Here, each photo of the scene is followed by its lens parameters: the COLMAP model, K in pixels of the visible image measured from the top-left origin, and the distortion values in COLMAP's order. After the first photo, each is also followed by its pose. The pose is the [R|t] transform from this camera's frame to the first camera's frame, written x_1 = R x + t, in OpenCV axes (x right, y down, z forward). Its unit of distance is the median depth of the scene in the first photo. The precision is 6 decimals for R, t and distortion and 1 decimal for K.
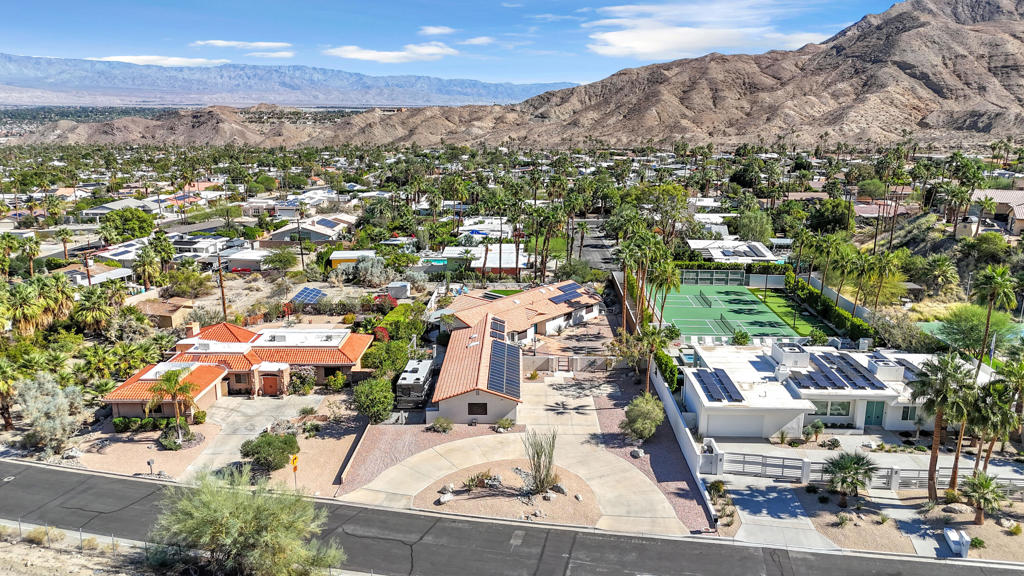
lens RADIAL K [[754.8, 0, 512.0], [0, 754.8, 288.0], [0, 0, 1]] dist [0.076823, -0.077414]
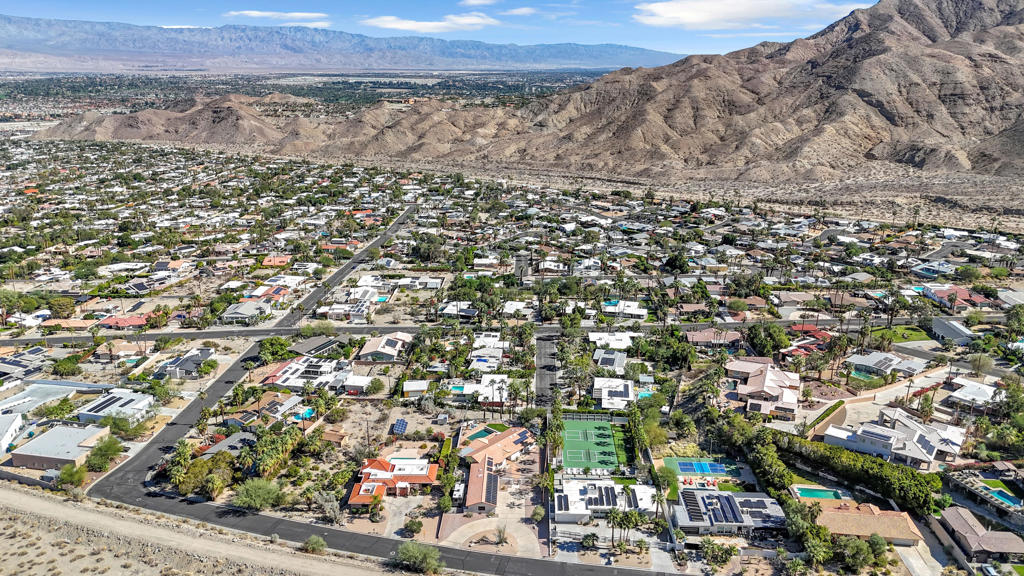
lens RADIAL K [[754.8, 0, 512.0], [0, 754.8, 288.0], [0, 0, 1]] dist [0.076823, -0.077414]
pose [[0.999986, 0.001936, -0.004889, 0.048686], [-0.001705, 0.998903, 0.046786, -0.483988], [0.004974, -0.046777, 0.998893, -1.095348]]
